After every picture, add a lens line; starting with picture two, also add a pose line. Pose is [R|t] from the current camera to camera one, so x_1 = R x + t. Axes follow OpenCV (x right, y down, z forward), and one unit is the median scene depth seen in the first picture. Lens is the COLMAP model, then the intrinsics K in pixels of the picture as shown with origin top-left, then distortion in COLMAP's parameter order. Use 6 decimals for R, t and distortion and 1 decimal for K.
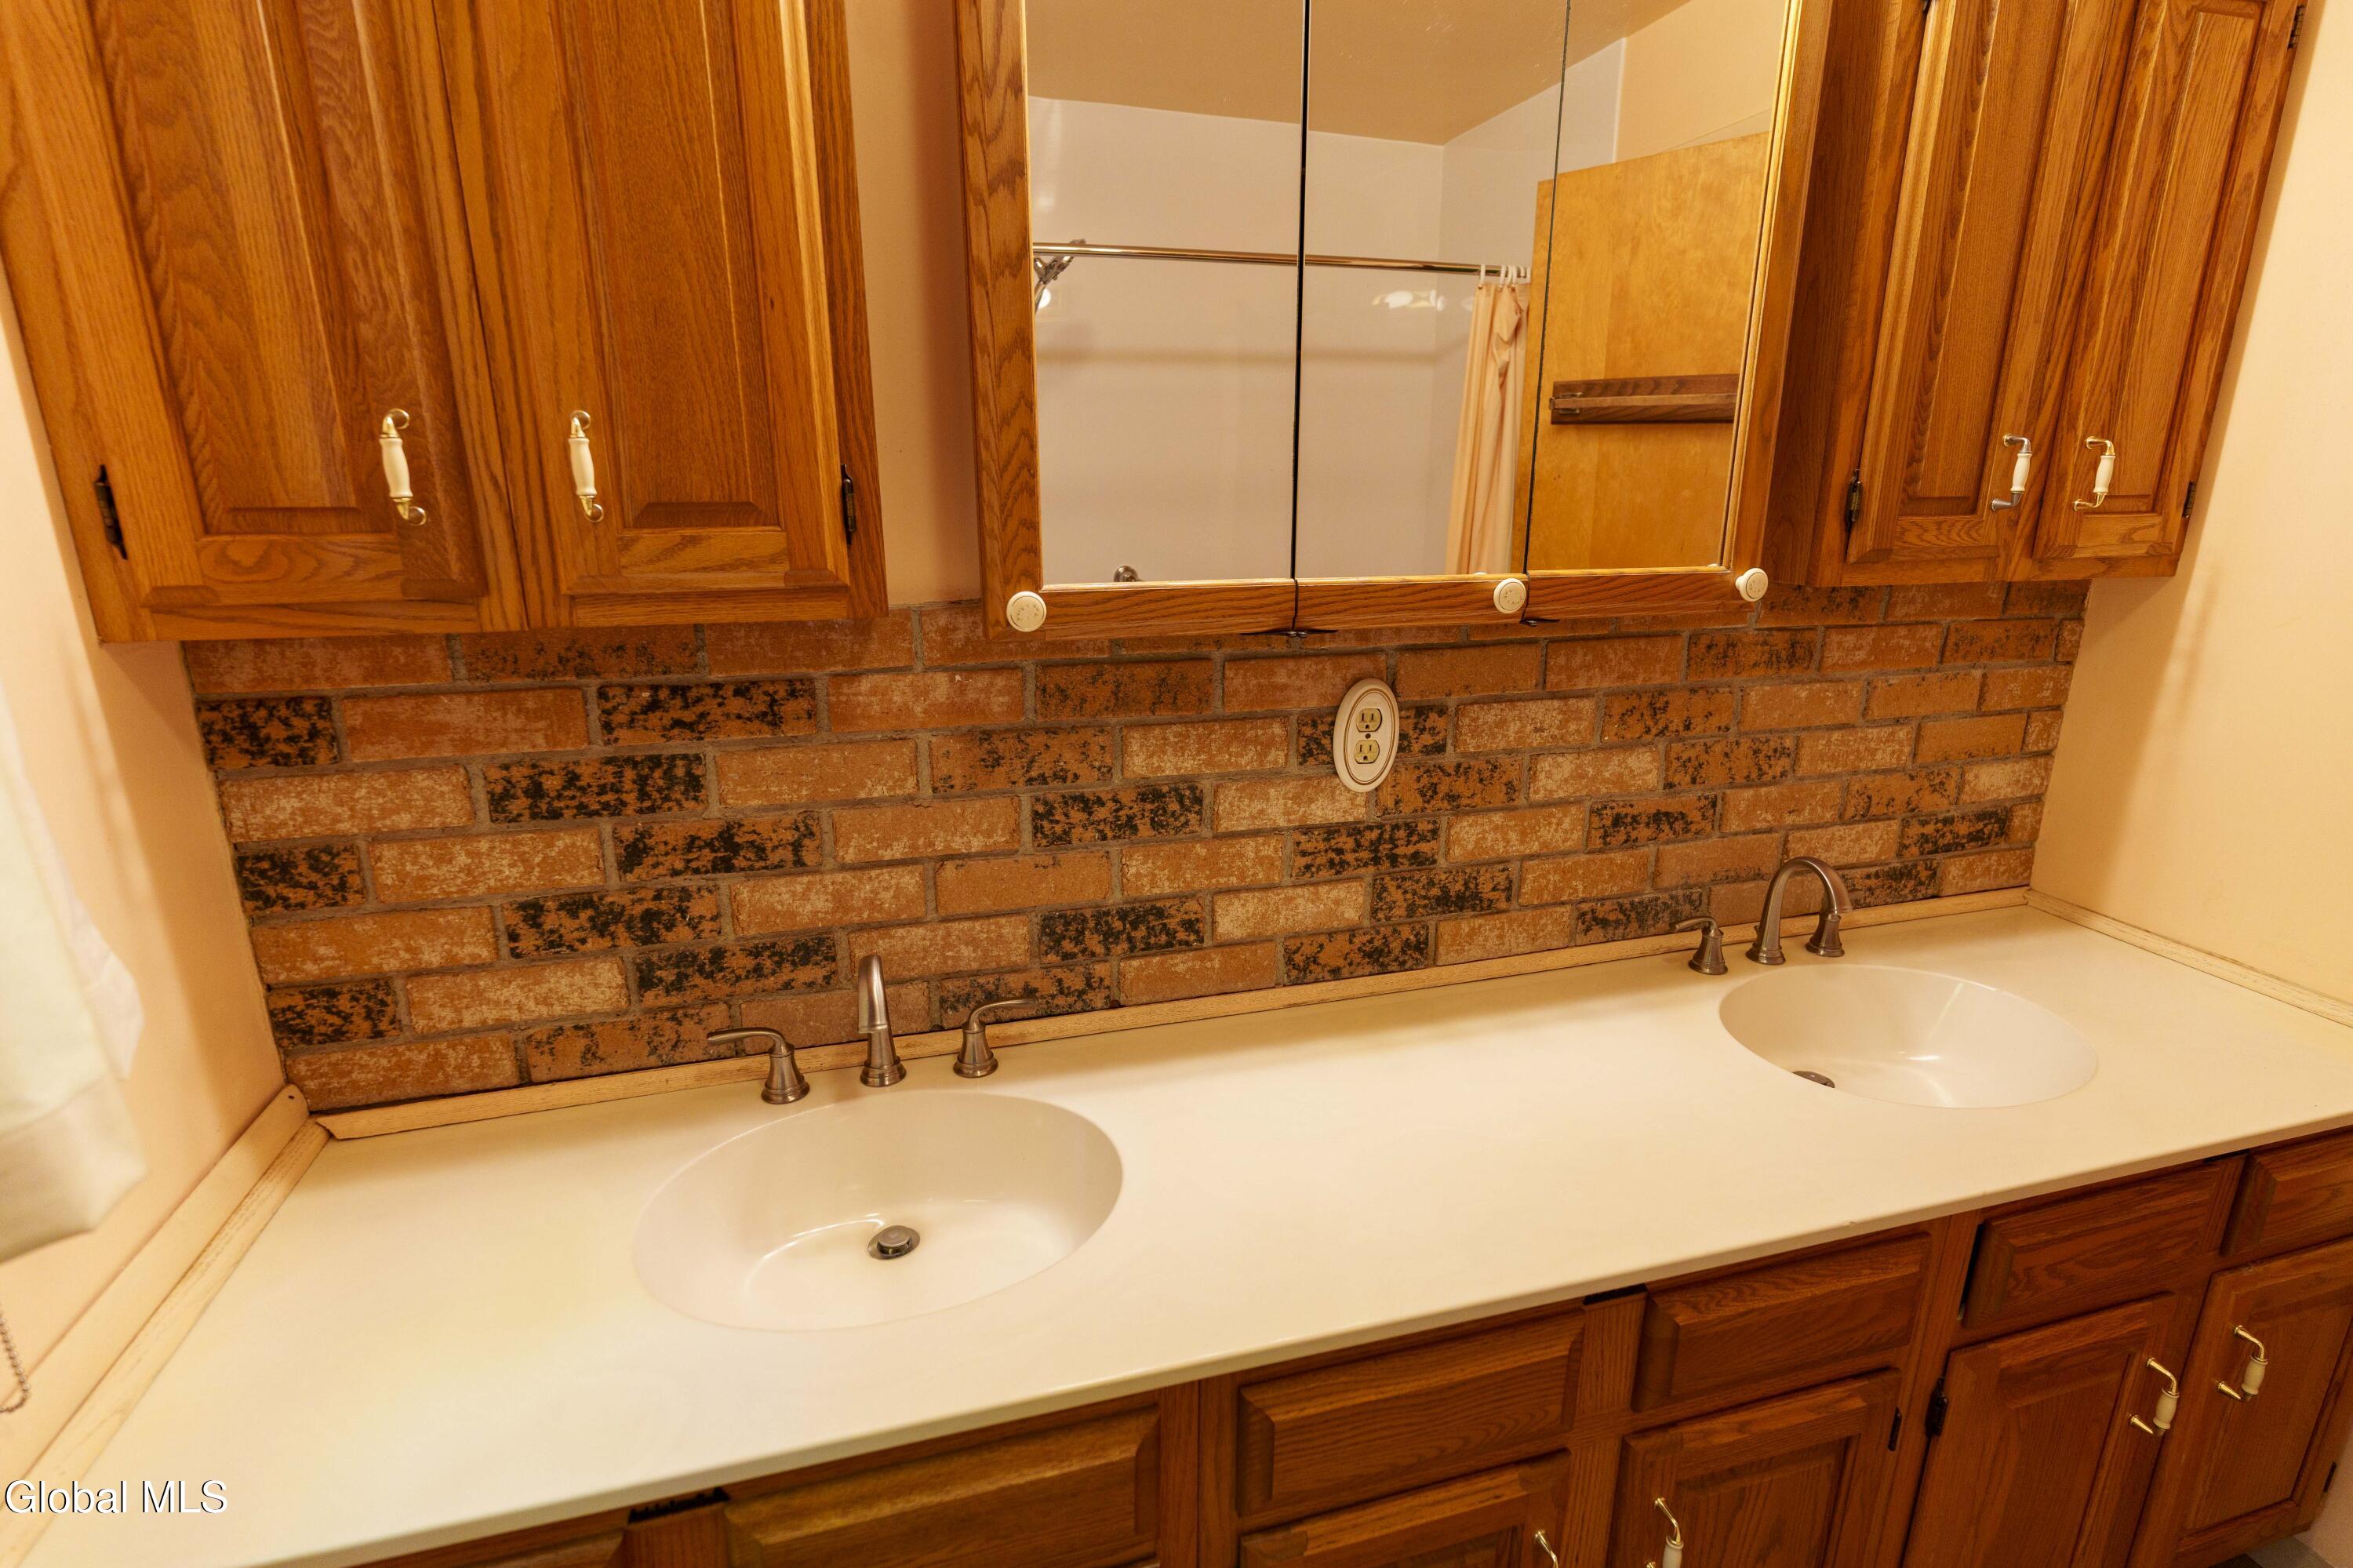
lens RADIAL K [[1132.0, 0, 1177.5], [0, 1132.0, 781.7], [0, 0, 1]] dist [0.000403, 0.000288]
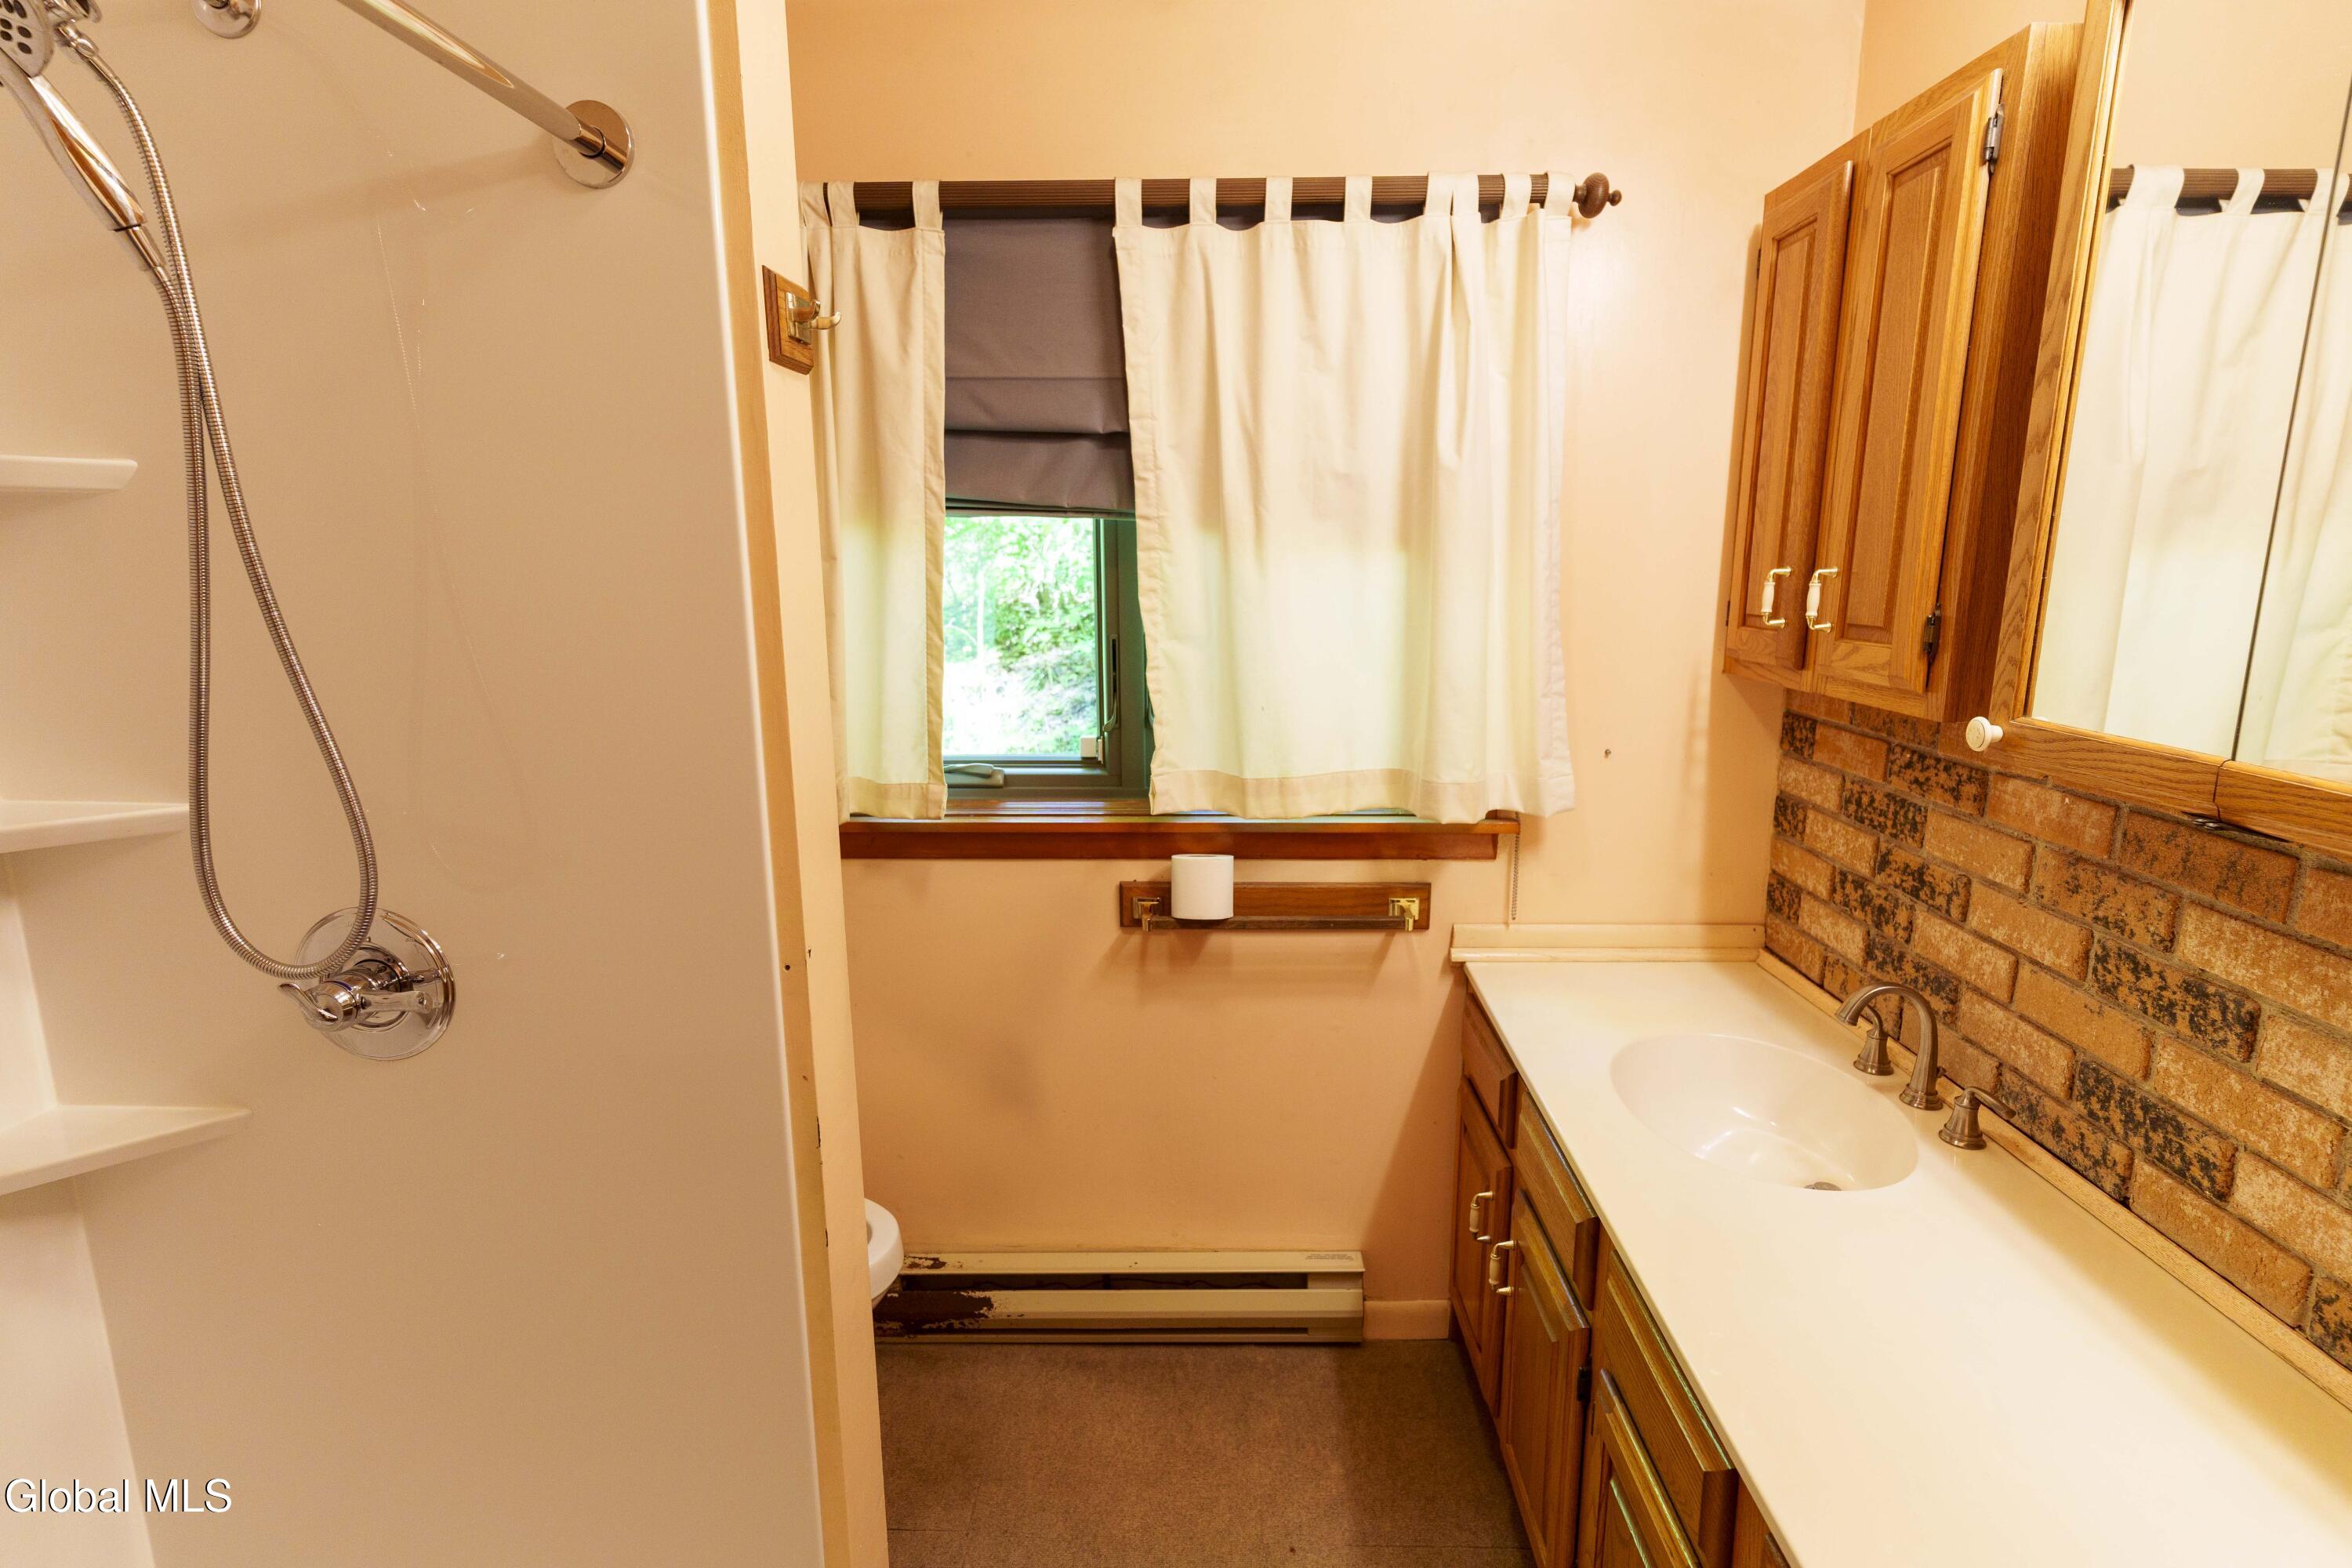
lens RADIAL K [[1131.4, 0, 1182.7], [0, 1131.4, 783.3], [0, 0, 1]] dist [0.000403, 0.000288]
pose [[-0.309073, 0.188213, -0.932228, 1.056114], [-0.248803, 0.930082, 0.270269, -0.186693], [0.917917, 0.315474, -0.240635, 0.475854]]
